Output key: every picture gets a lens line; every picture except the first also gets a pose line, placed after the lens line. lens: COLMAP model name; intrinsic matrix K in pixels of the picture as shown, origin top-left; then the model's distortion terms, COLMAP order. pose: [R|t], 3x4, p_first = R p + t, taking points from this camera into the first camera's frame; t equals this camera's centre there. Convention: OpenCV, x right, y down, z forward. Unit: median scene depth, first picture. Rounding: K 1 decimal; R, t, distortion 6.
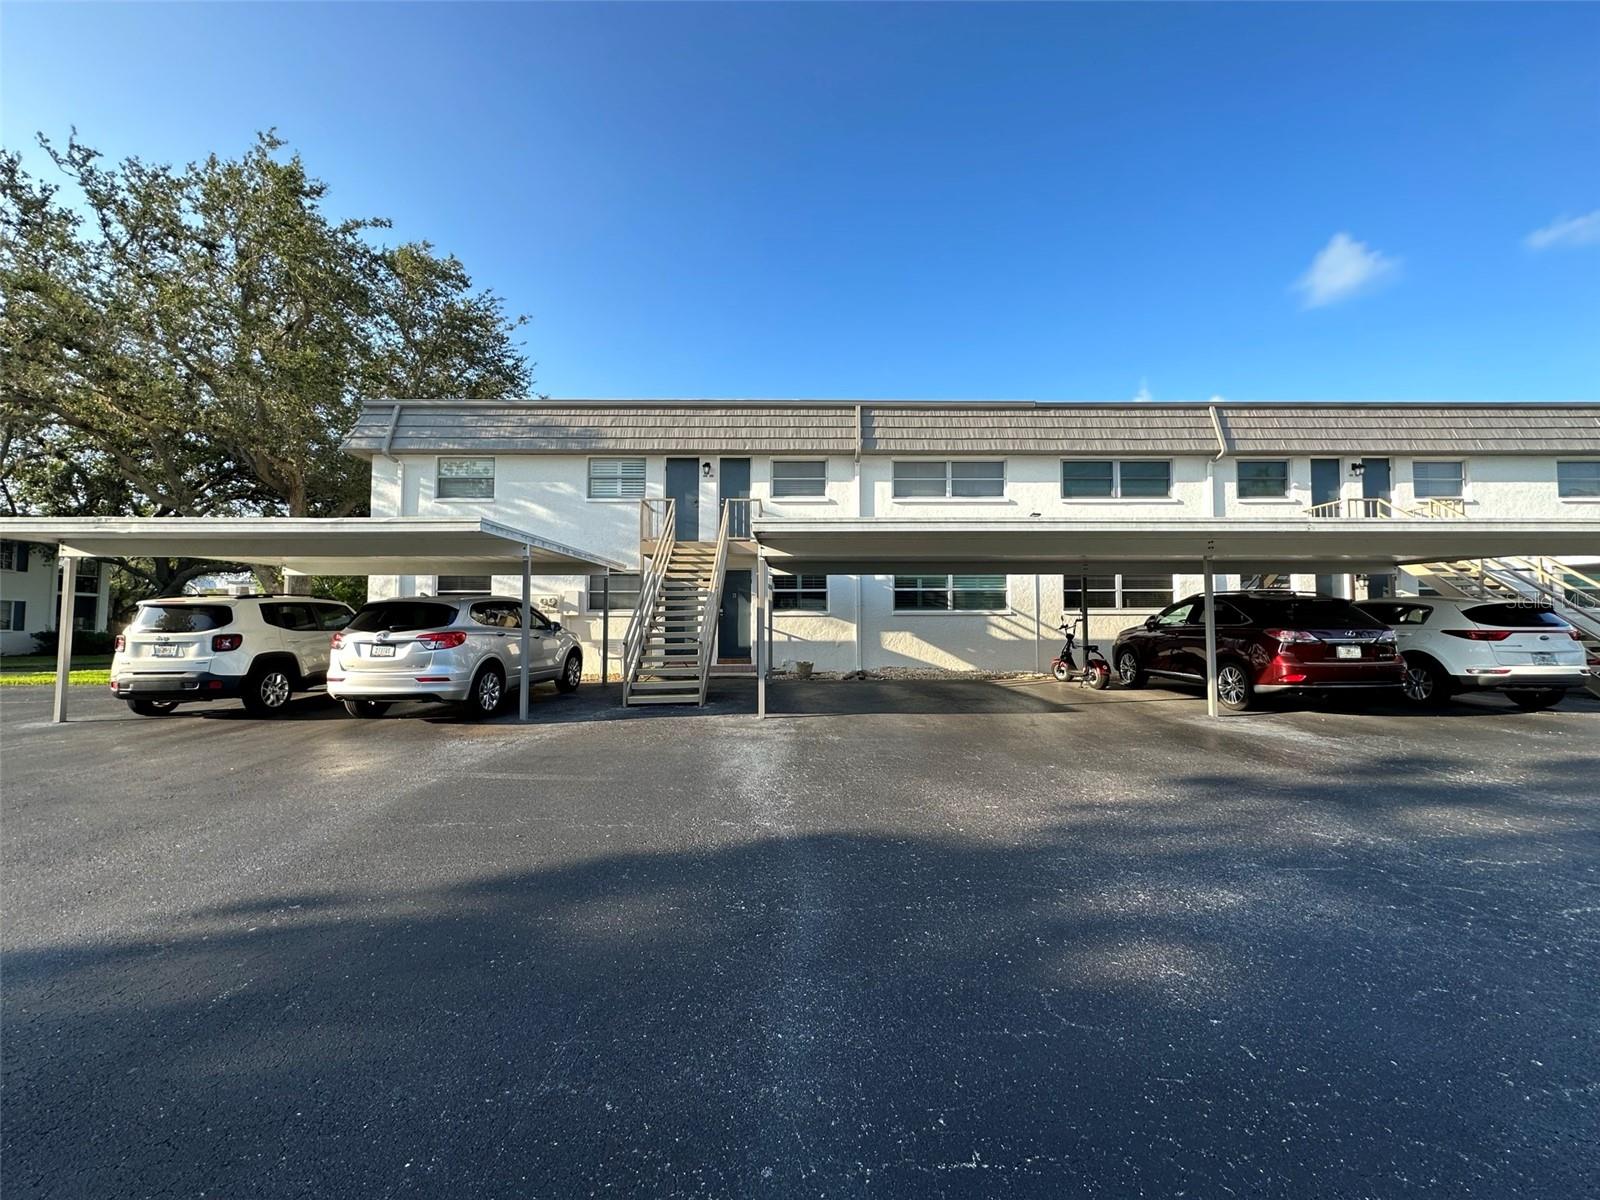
lens RADIAL K [[636.4, 0, 801.7], [0, 636.4, 599.3], [0, 0, 1]] dist [-0.001908, 0.000575]
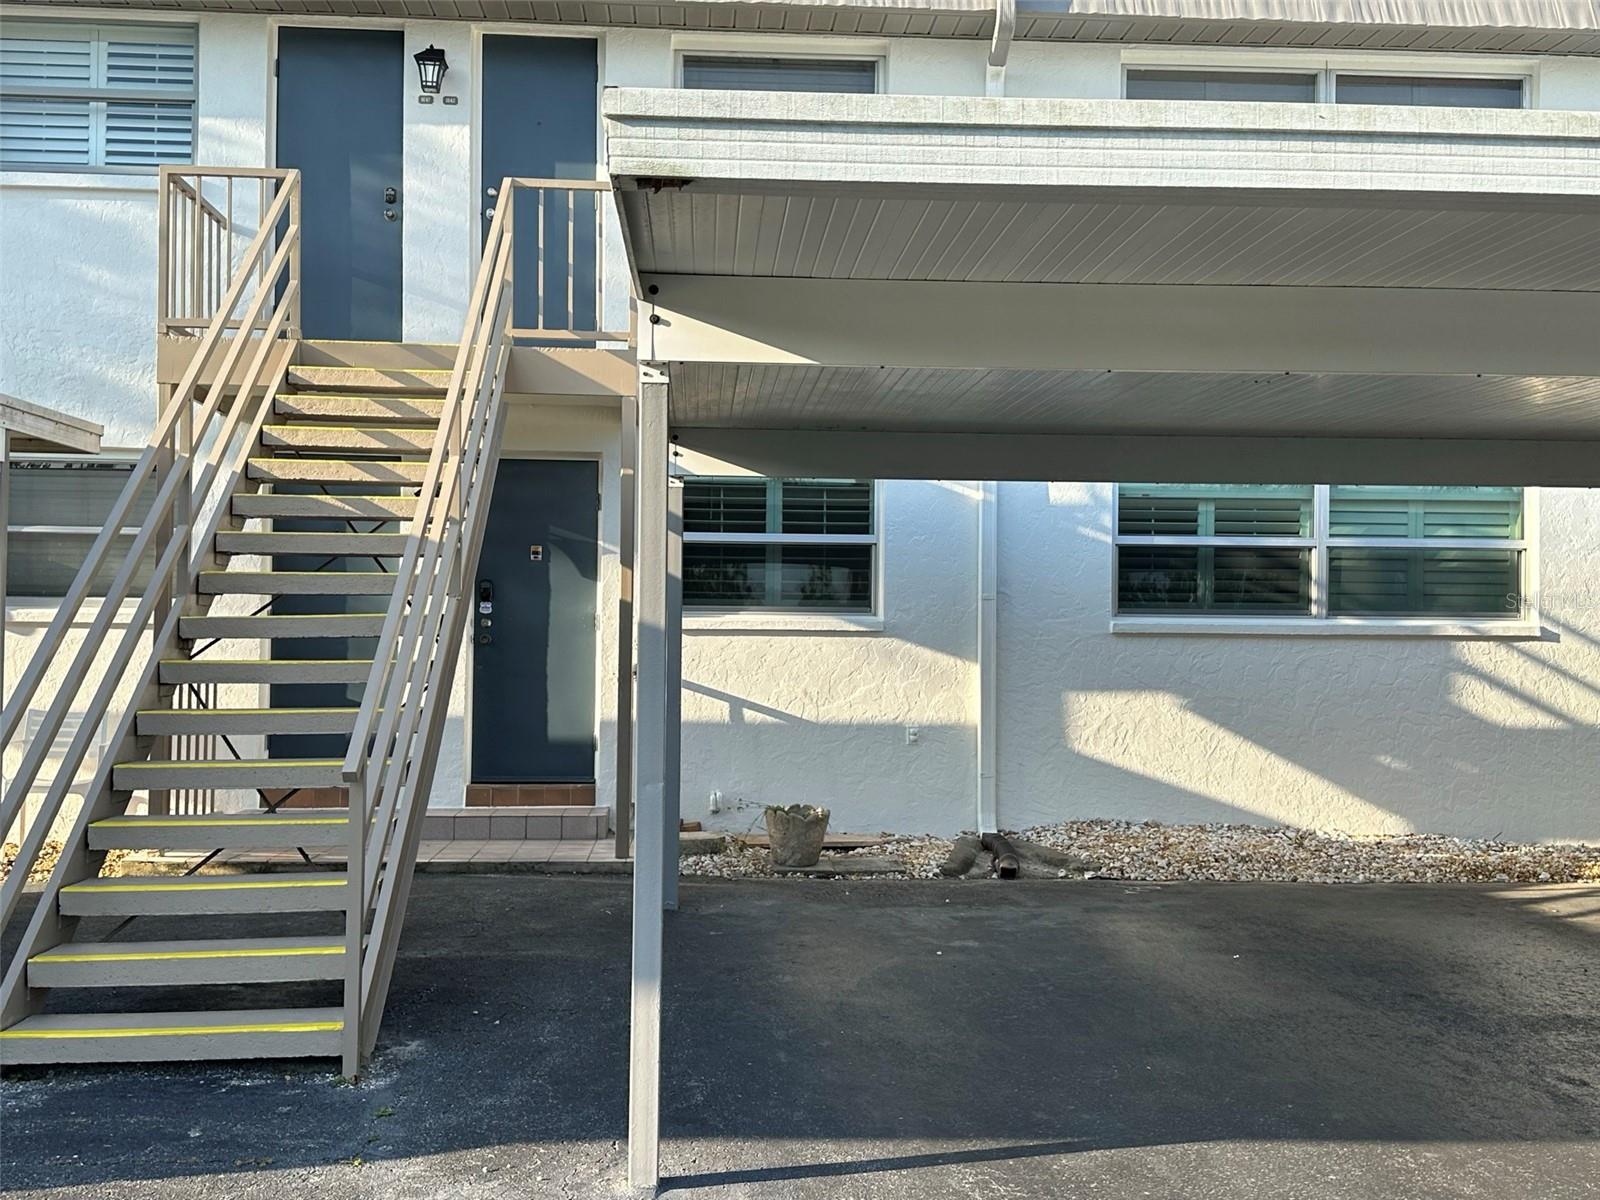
lens RADIAL K [[1668.5, 0, 796.2], [0, 1668.5, 602.5], [0, 0, 1]] dist [0.198682, 0.000000]
pose [[0.999097, 0.015178, 0.039679, -0.022814], [-0.016254, 0.999505, 0.026945, -0.005597], [-0.039251, -0.027565, 0.998849, 0.278462]]
